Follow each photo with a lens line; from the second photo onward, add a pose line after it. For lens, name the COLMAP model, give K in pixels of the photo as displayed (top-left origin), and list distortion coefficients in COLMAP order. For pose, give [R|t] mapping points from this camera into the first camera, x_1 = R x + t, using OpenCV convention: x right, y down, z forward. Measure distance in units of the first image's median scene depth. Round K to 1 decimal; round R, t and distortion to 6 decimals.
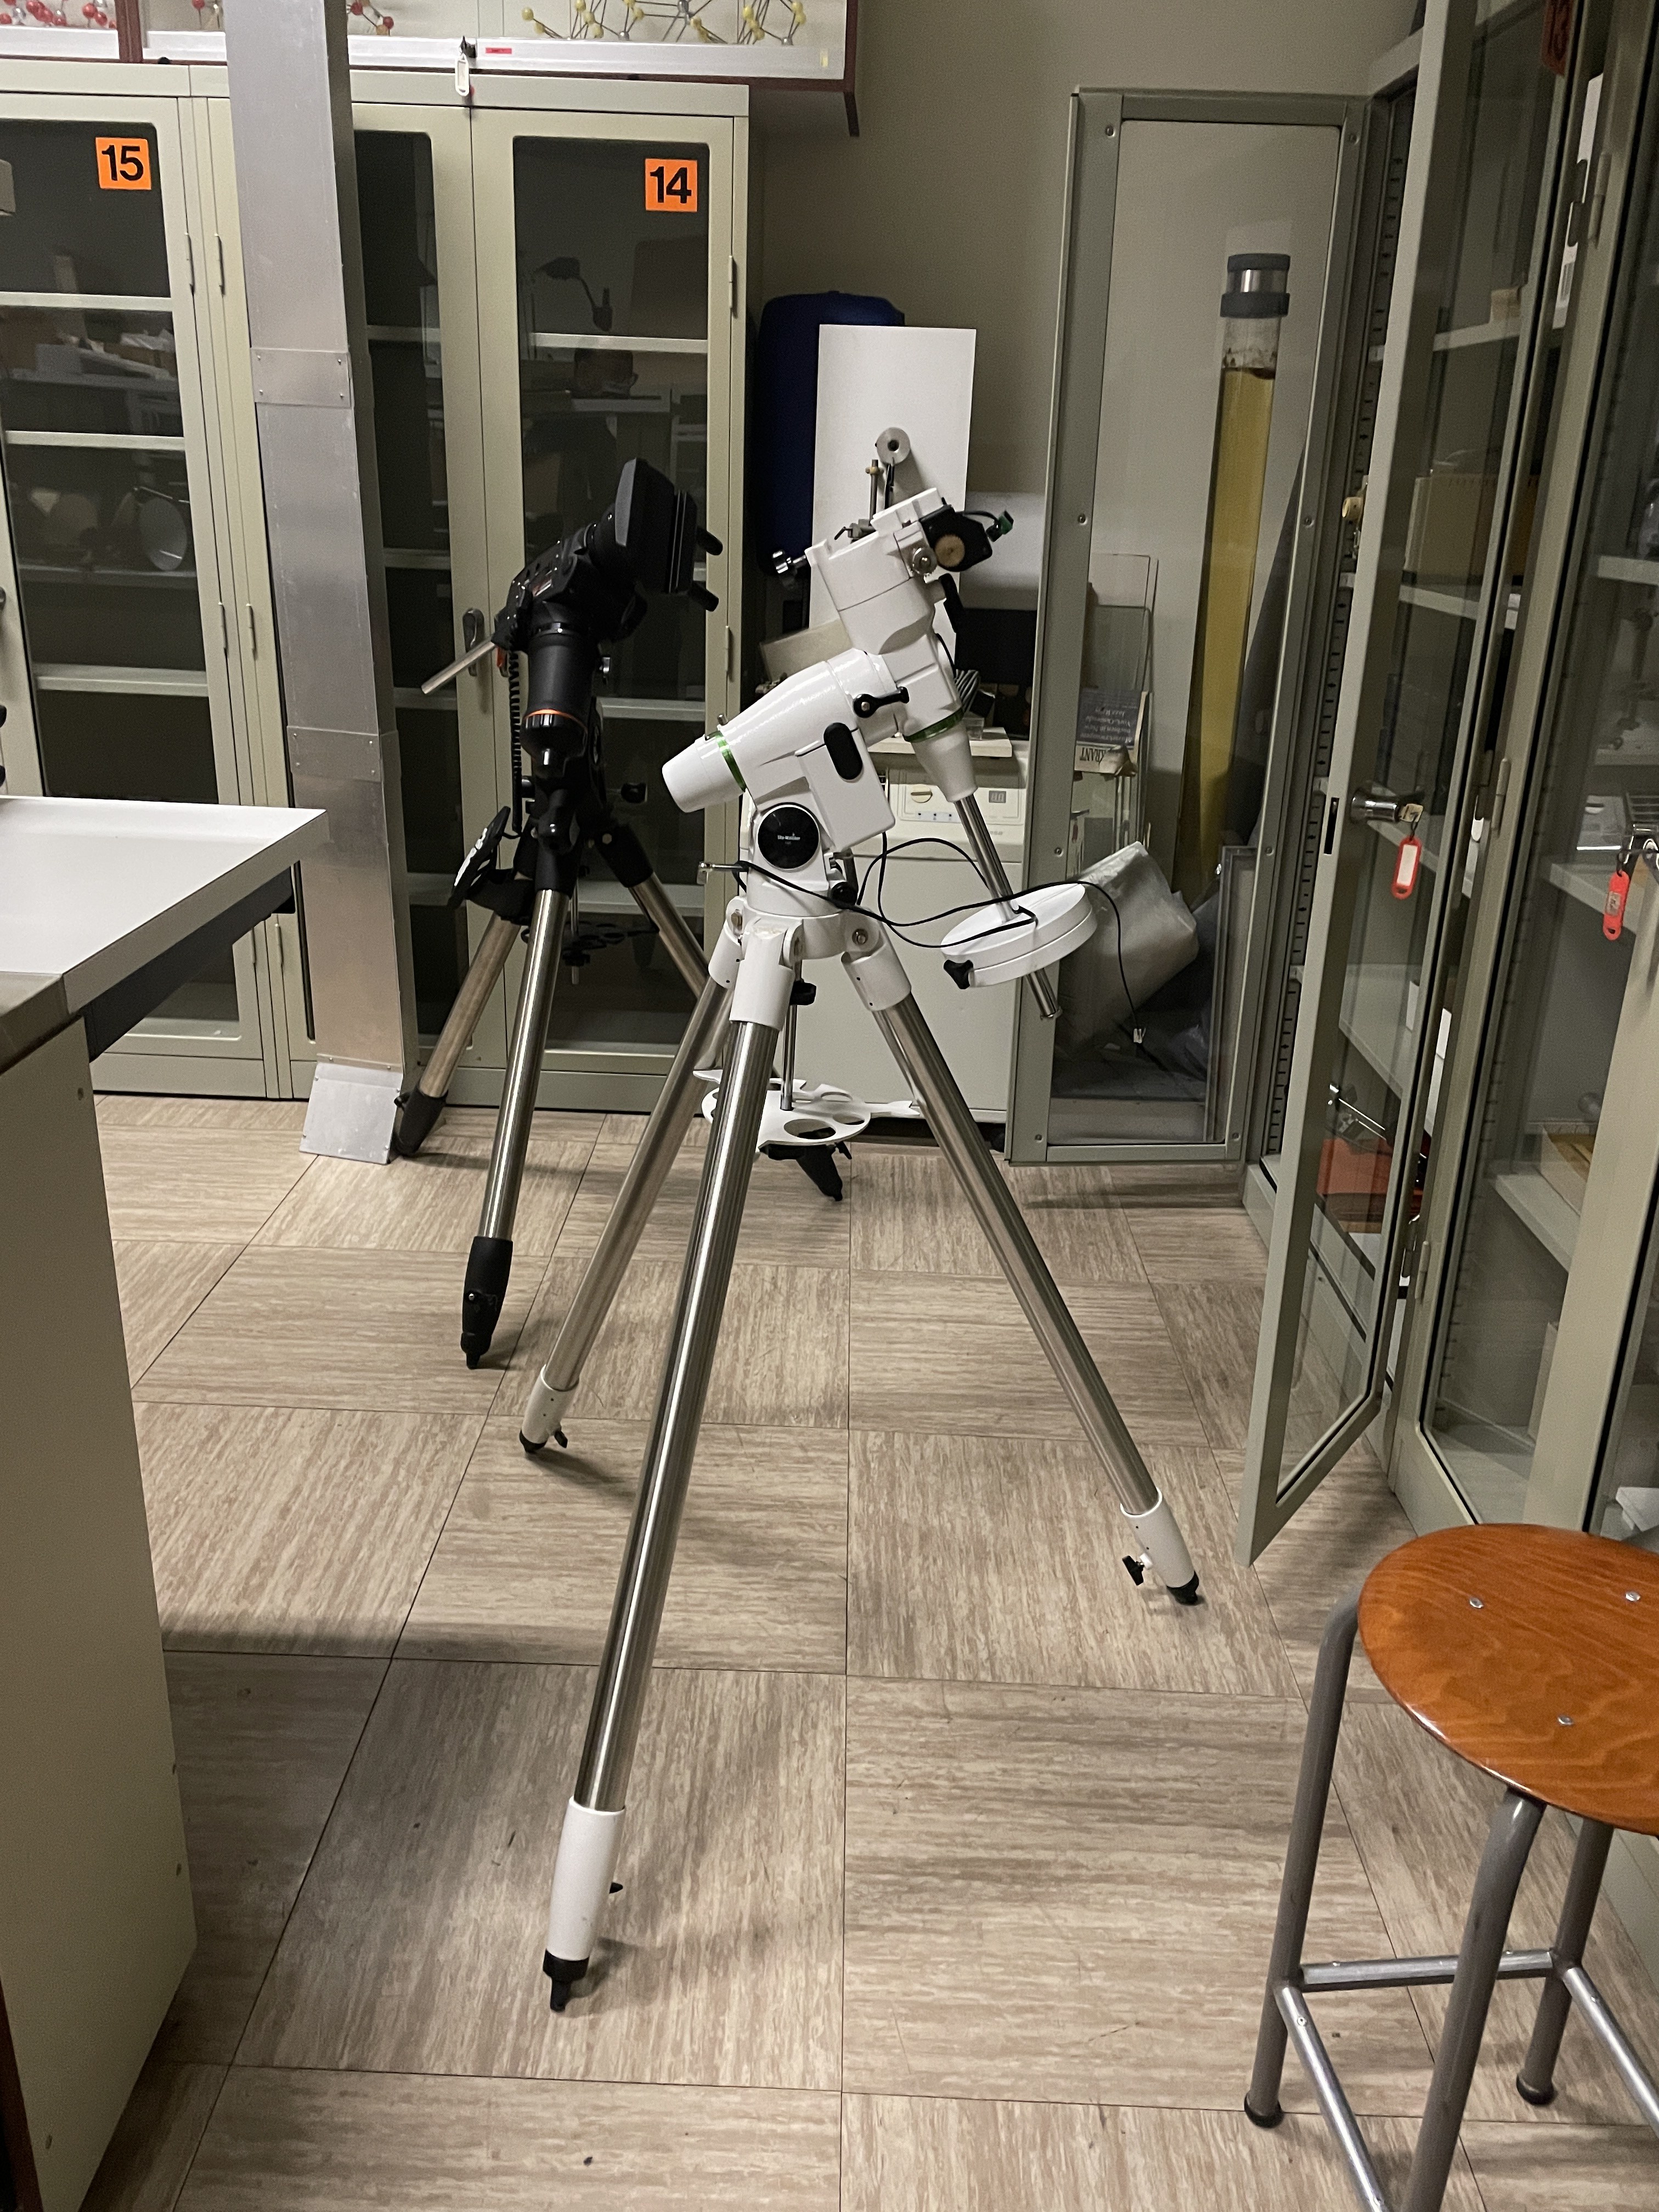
lens RADIAL K [[1693.4, 0, 829.5], [0, 1693.4, 1106.0], [0, 0, 1]] dist [0.084859, -0.111679]
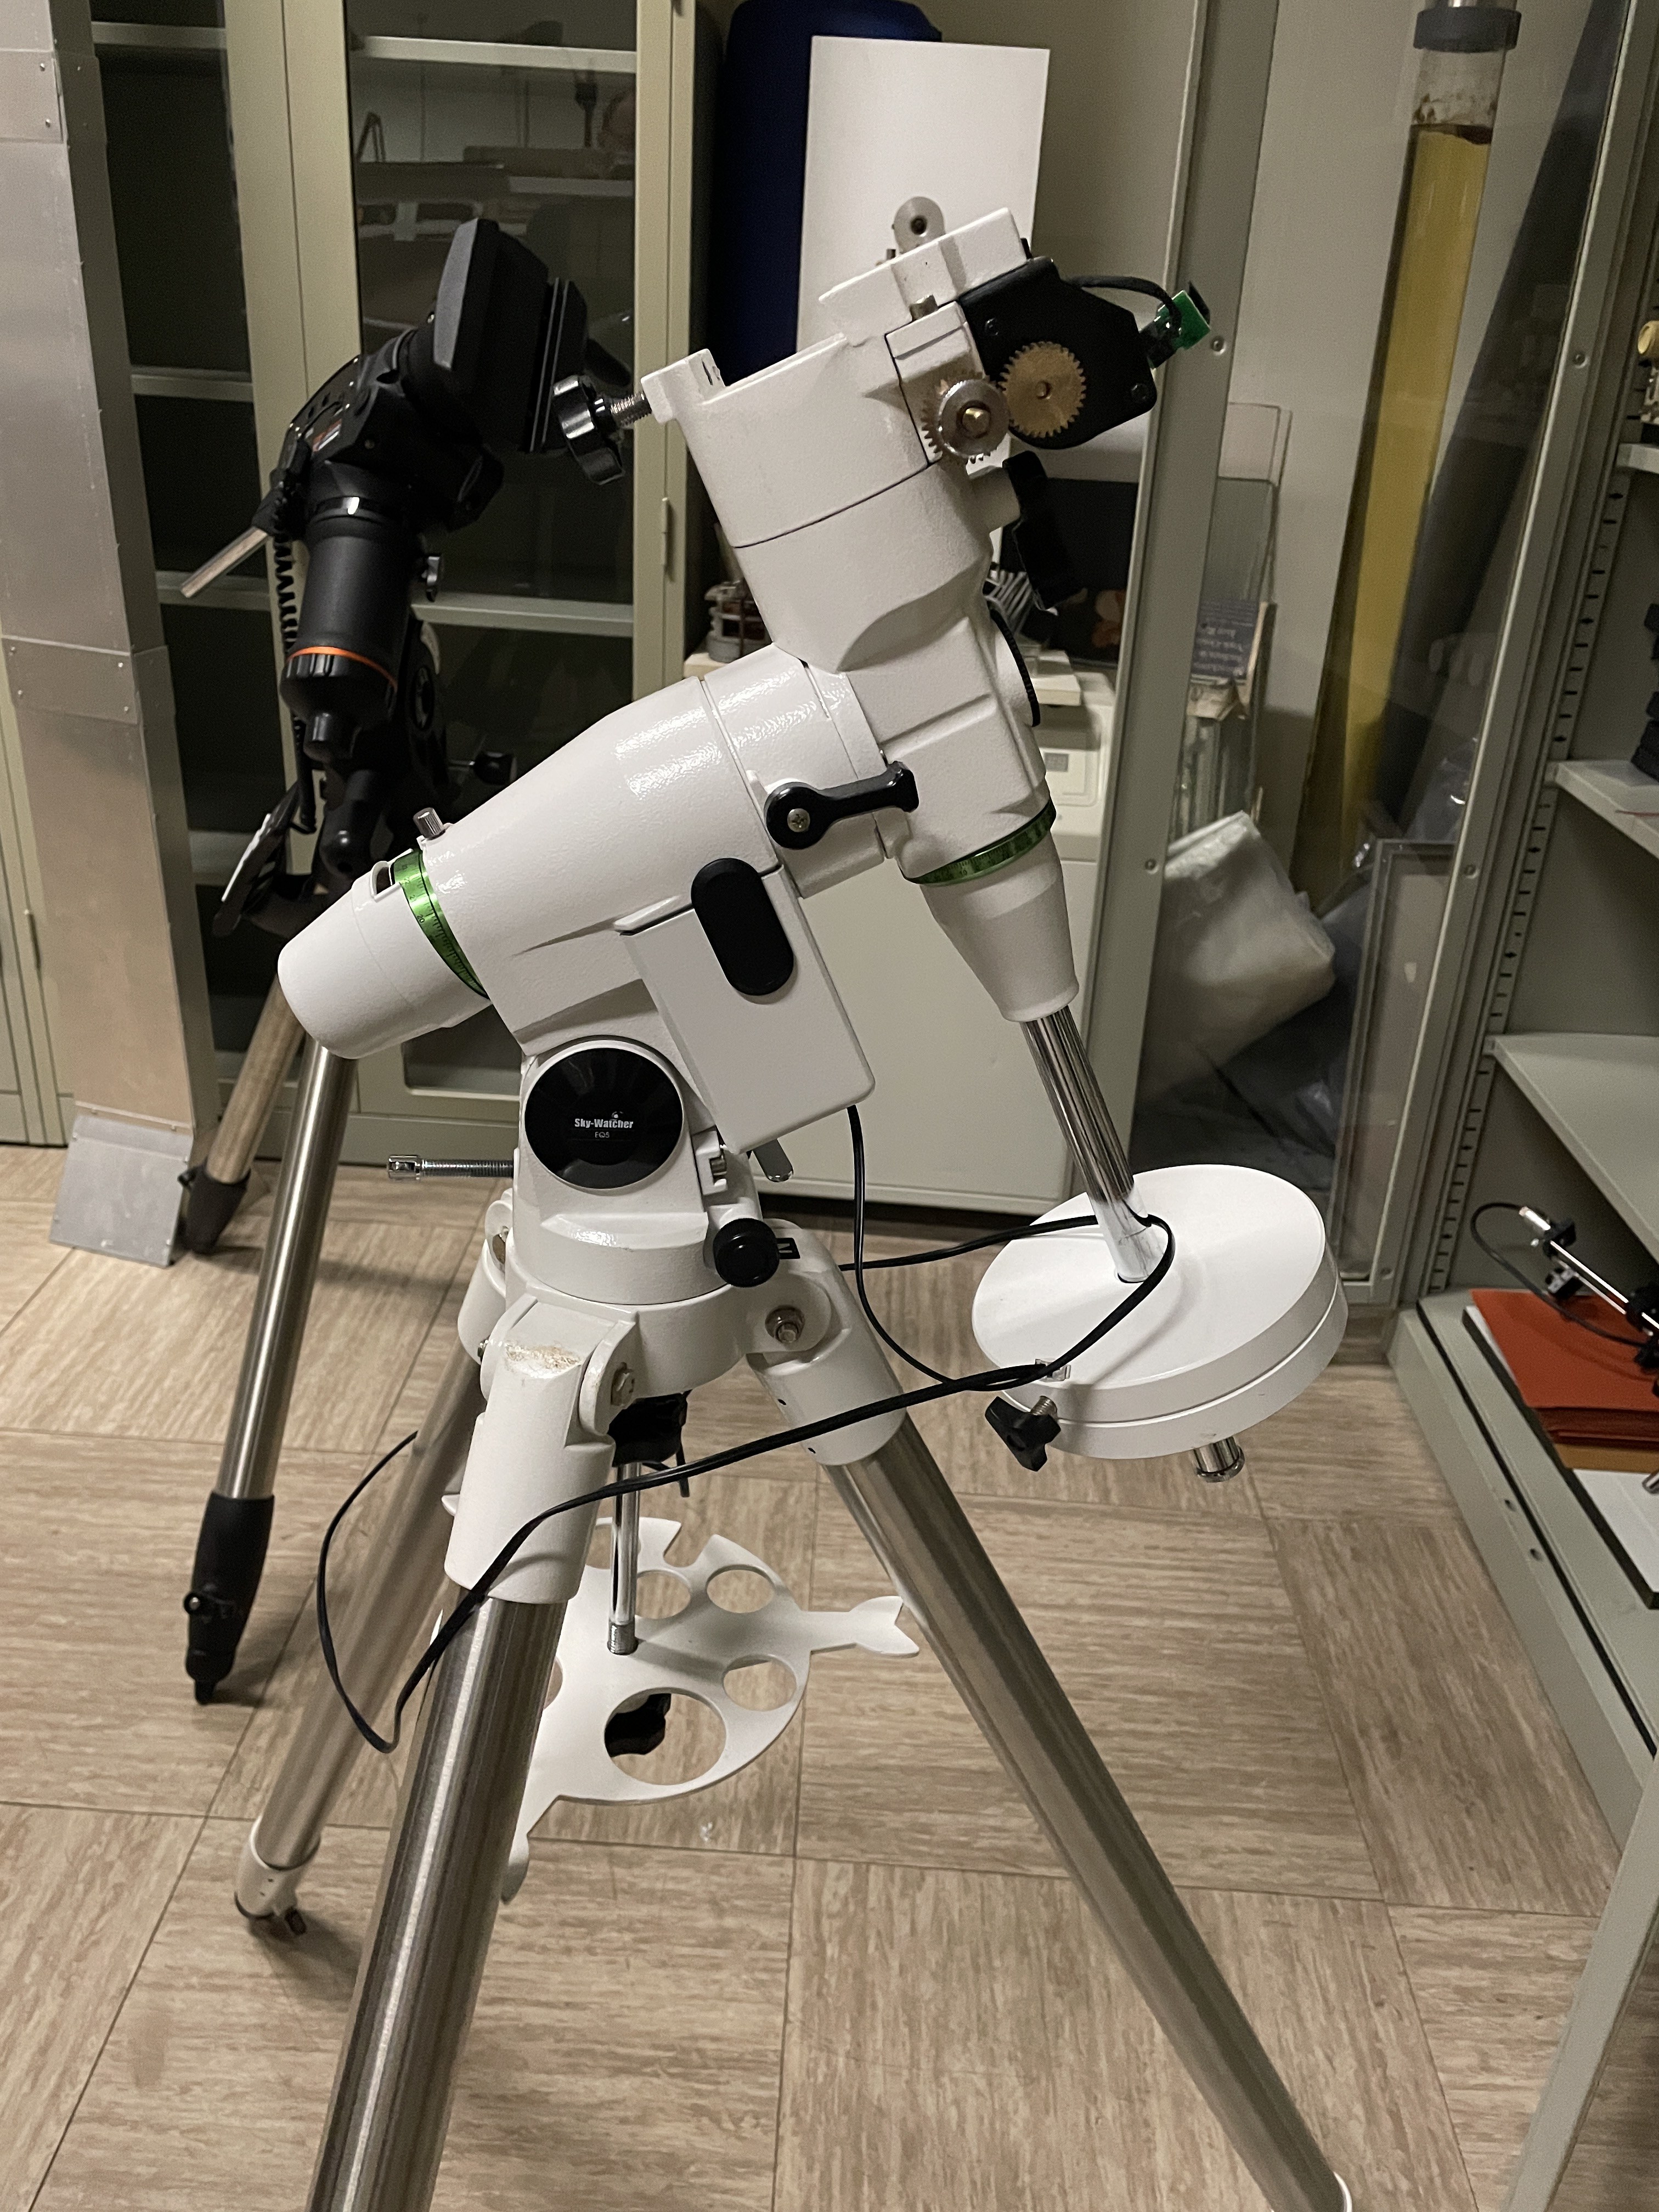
lens RADIAL K [[1644.8, 0, 838.0], [0, 1644.8, 1065.1], [0, 0, 1]] dist [0.067131, -0.091054]
pose [[0.999642, 0.026383, -0.004381, 0.023433], [-0.025998, 0.997054, 0.072162, -0.146570], [0.006271, -0.072023, 0.997383, 0.452798]]
